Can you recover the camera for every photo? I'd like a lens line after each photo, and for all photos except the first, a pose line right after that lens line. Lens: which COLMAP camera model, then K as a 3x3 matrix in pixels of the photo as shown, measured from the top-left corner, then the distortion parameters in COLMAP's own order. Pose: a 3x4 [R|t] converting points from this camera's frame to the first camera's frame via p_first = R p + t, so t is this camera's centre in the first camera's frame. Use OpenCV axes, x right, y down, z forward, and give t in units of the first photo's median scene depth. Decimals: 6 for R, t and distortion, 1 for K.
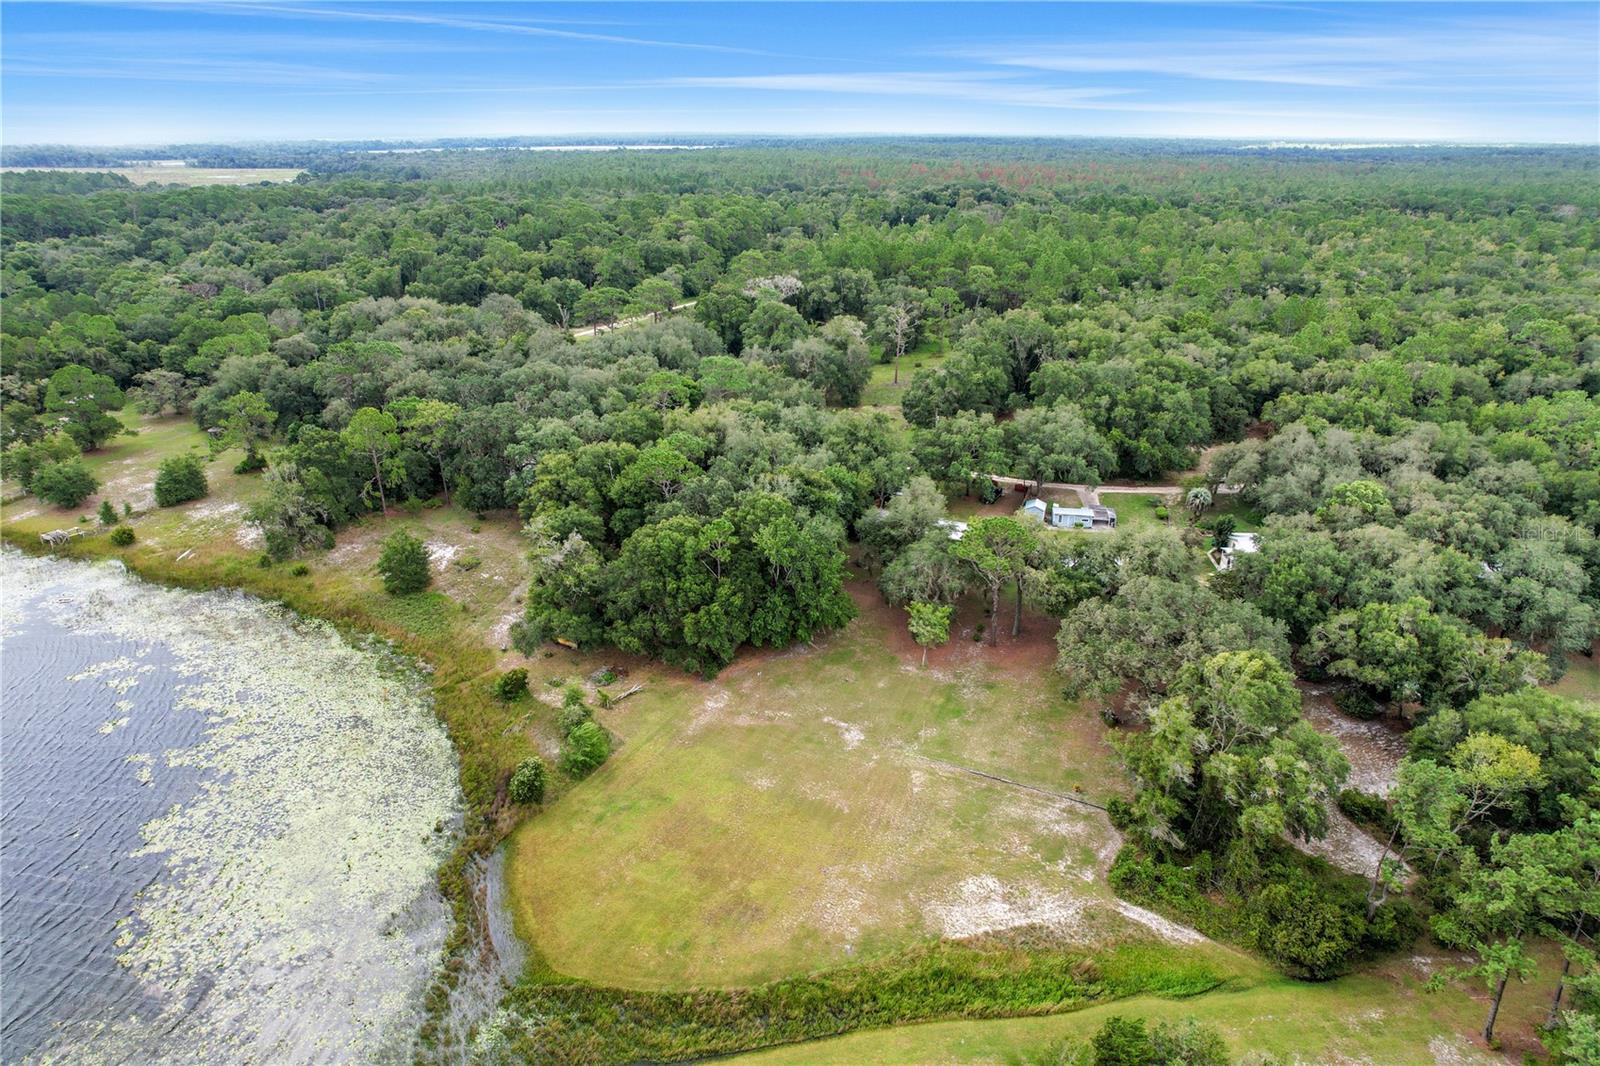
lens RADIAL K [[998.5, 0, 810.7], [0, 998.5, 535.4], [0, 0, 1]] dist [-0.075320, 0.061835]
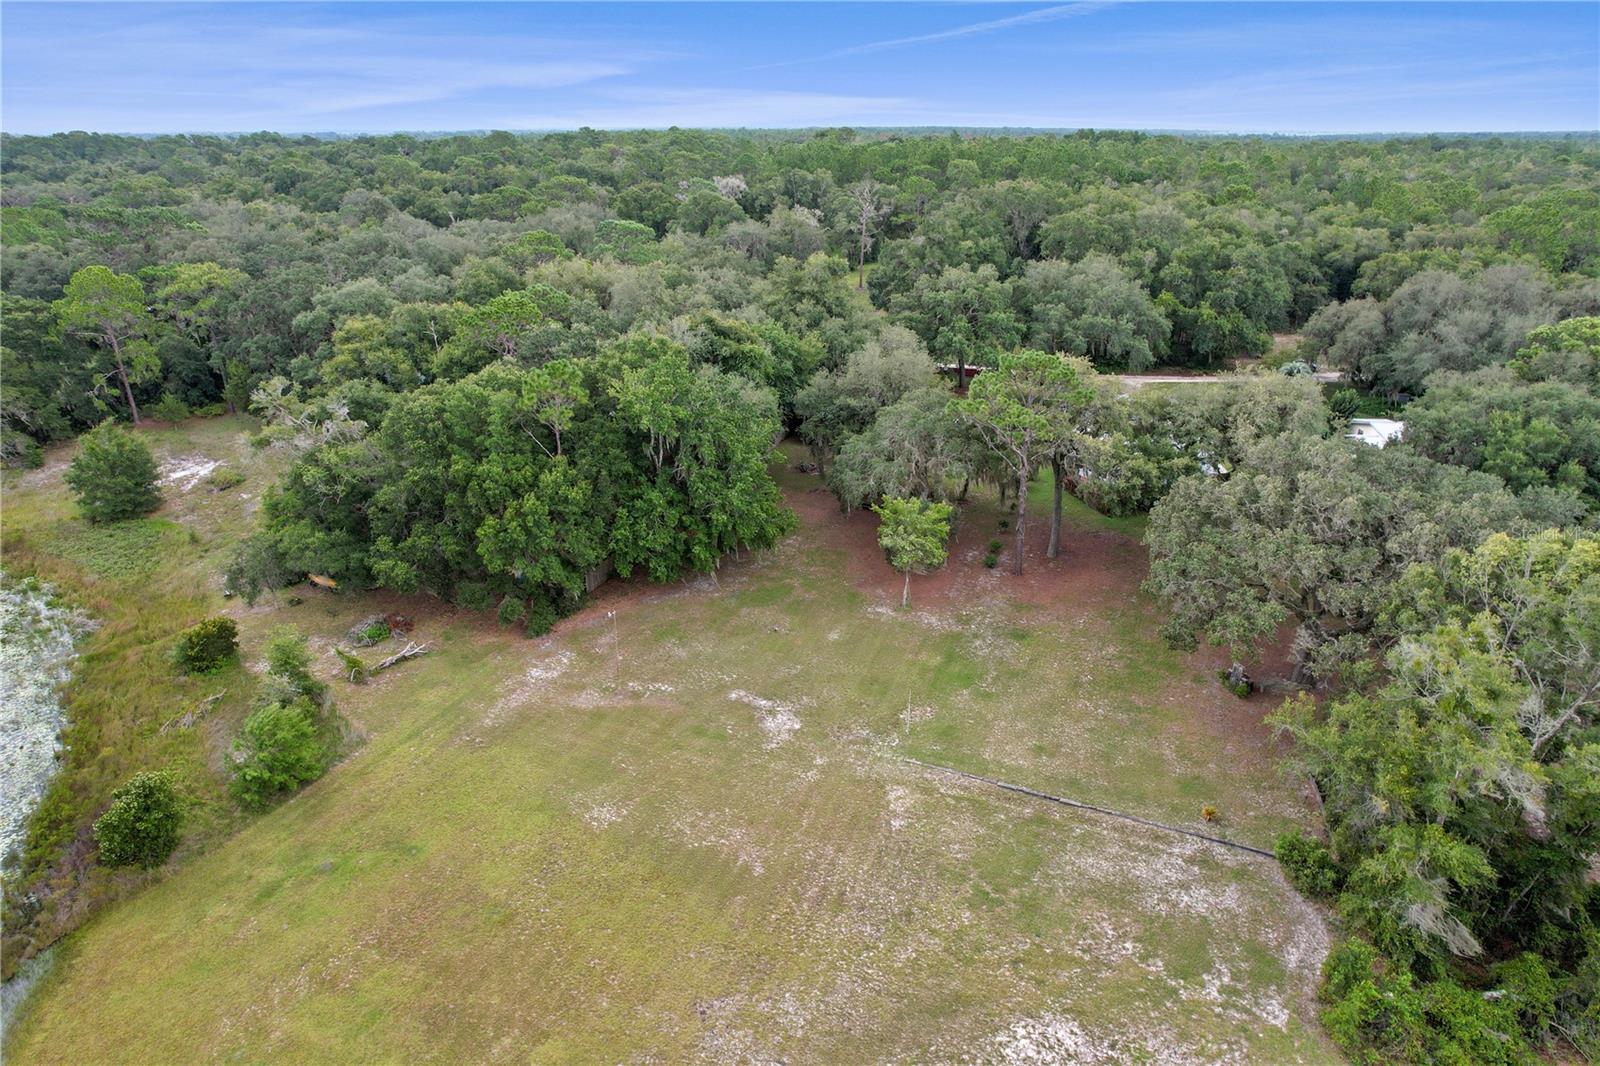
lens RADIAL K [[998.5, 0, 810.7], [0, 998.5, 535.4], [0, 0, 1]] dist [-0.075320, 0.061835]
pose [[0.999521, -0.012932, 0.028104, 0.041039], [0.012937, 0.999916, 0.000036, 0.089243], [-0.028102, 0.000327, 0.999605, 0.409117]]
